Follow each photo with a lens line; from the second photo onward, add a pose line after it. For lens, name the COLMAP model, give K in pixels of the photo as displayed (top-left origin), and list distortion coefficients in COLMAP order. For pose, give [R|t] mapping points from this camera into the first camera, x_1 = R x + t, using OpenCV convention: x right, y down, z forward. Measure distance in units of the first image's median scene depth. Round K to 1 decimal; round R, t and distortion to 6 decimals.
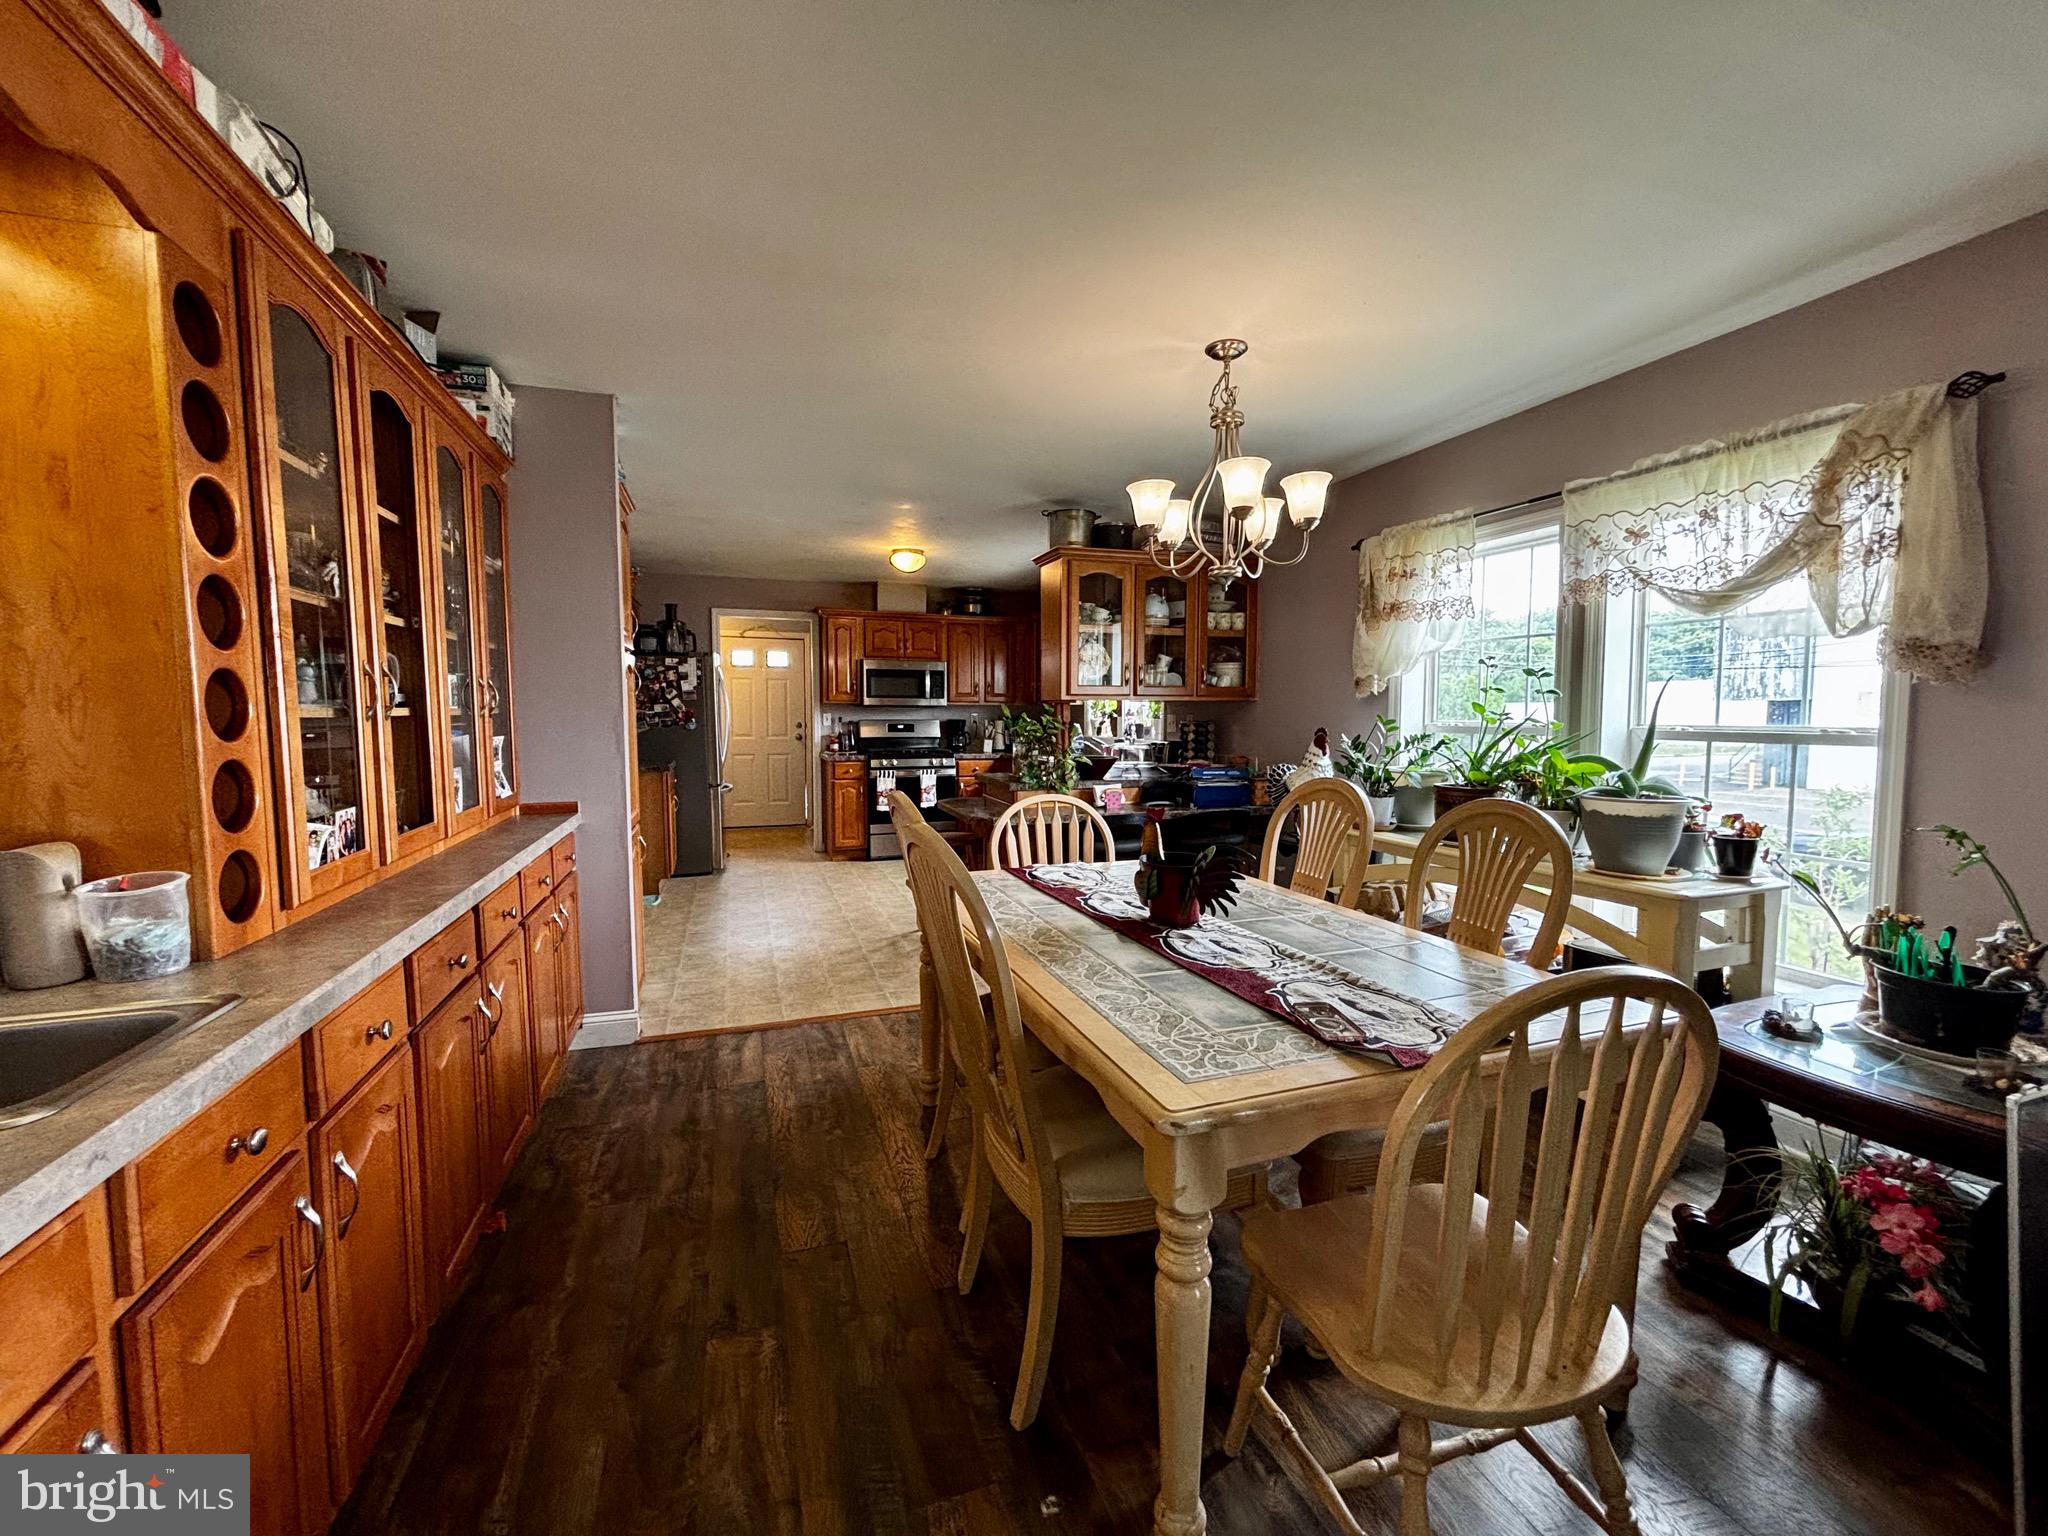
lens RADIAL K [[827.8, 0, 1027.1], [0, 827.8, 769.9], [0, 0, 1]] dist [0.008162, -0.000061]
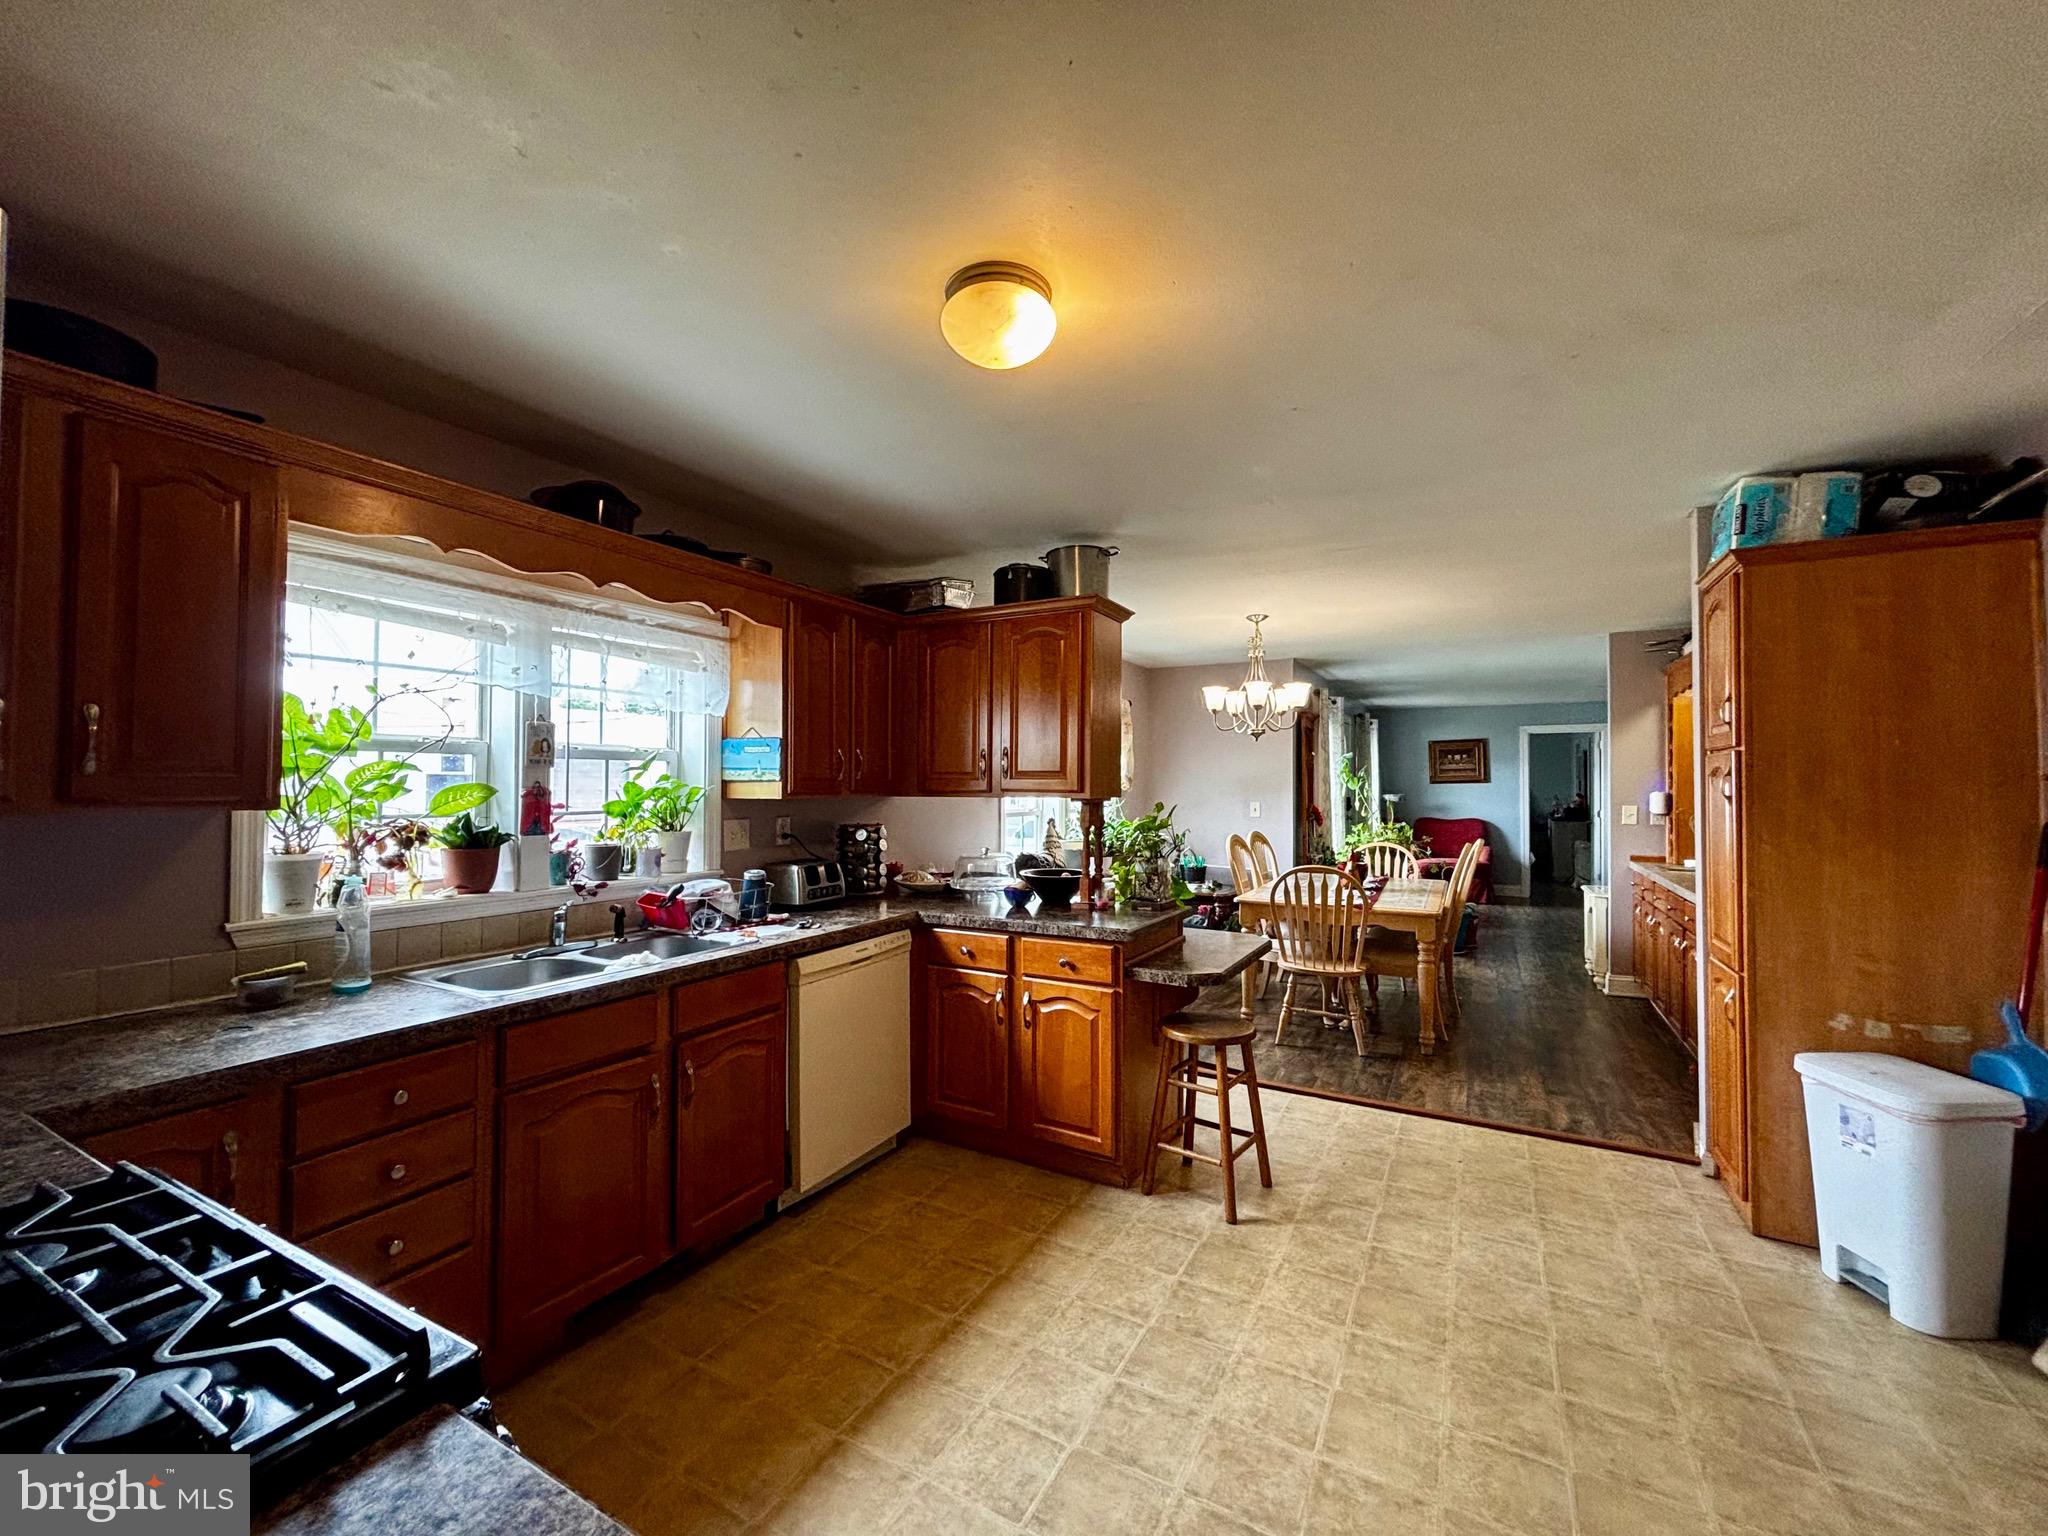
lens RADIAL K [[827.8, 0, 1027.1], [0, 827.8, 769.9], [0, 0, 1]] dist [0.008162, -0.000061]
pose [[-0.667186, 0.010617, 0.744815, -0.307296], [0.050127, 0.998272, 0.030672, -0.089023], [-0.743202, 0.057800, -0.666565, 1.001902]]
